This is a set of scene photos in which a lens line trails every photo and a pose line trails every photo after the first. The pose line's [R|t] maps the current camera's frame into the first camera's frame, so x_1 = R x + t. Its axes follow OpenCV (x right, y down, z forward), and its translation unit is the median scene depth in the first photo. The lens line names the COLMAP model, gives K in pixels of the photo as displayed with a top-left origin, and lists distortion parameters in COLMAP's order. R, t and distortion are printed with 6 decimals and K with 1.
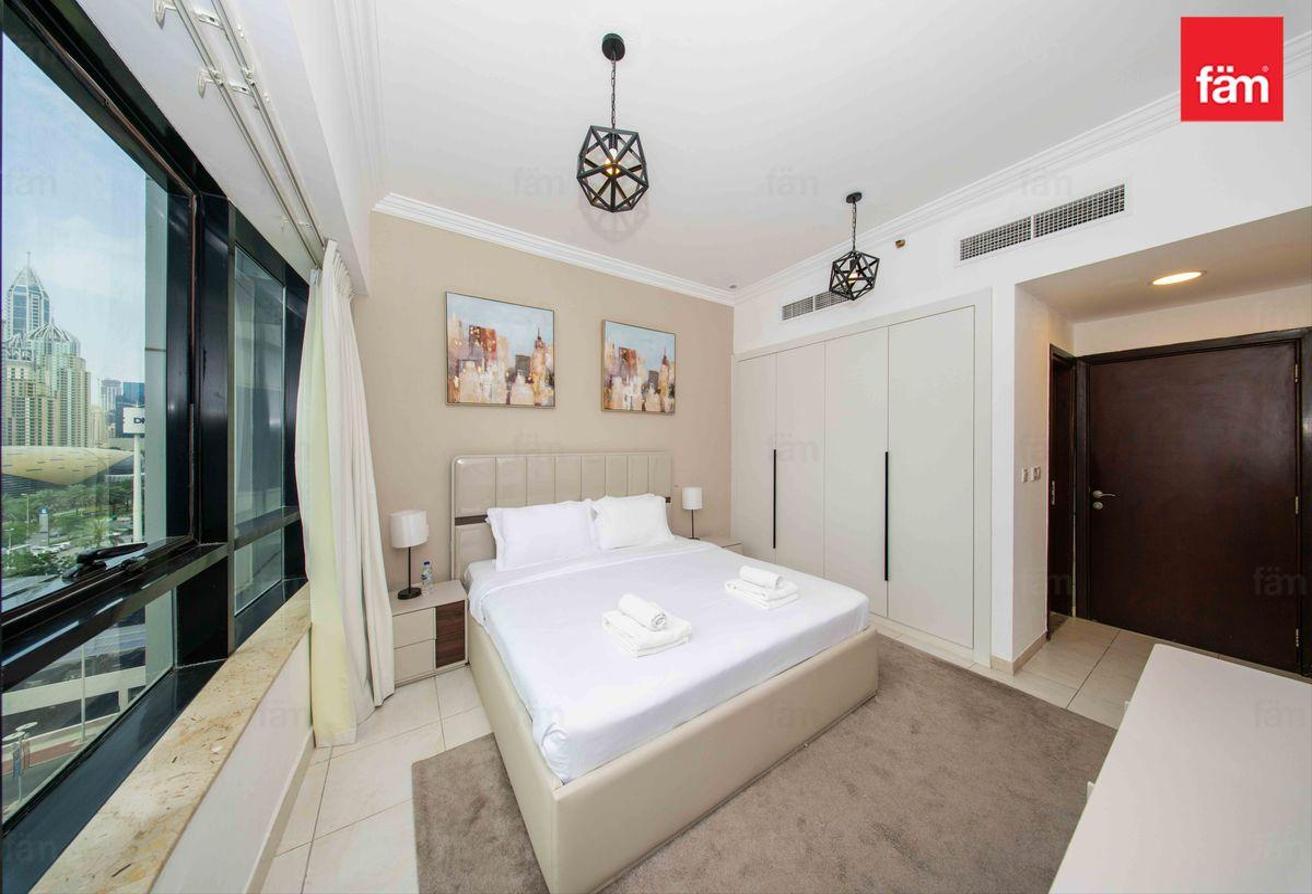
lens RADIAL K [[382.7, 0, 649.4], [0, 382.7, 445.2], [0, 0, 1]] dist [0.001263, -0.000018]
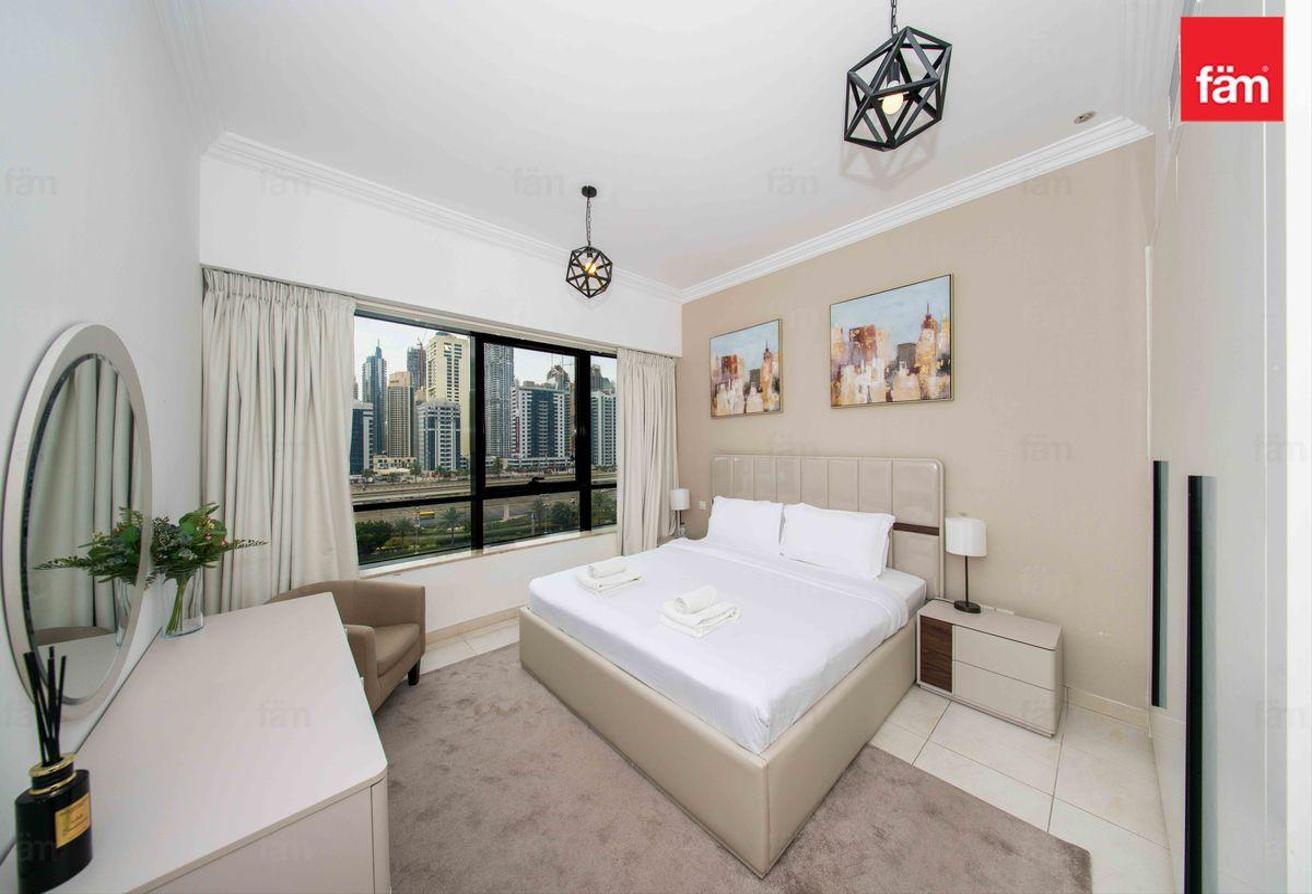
lens RADIAL K [[382.7, 0, 649.4], [0, 382.7, 445.2], [0, 0, 1]] dist [0.001263, -0.000018]
pose [[0.182637, -0.001089, -0.983180, 0.694876], [0.002479, 0.999997, -0.000647, -0.006192], [0.983177, -0.002319, 0.182639, 0.446818]]
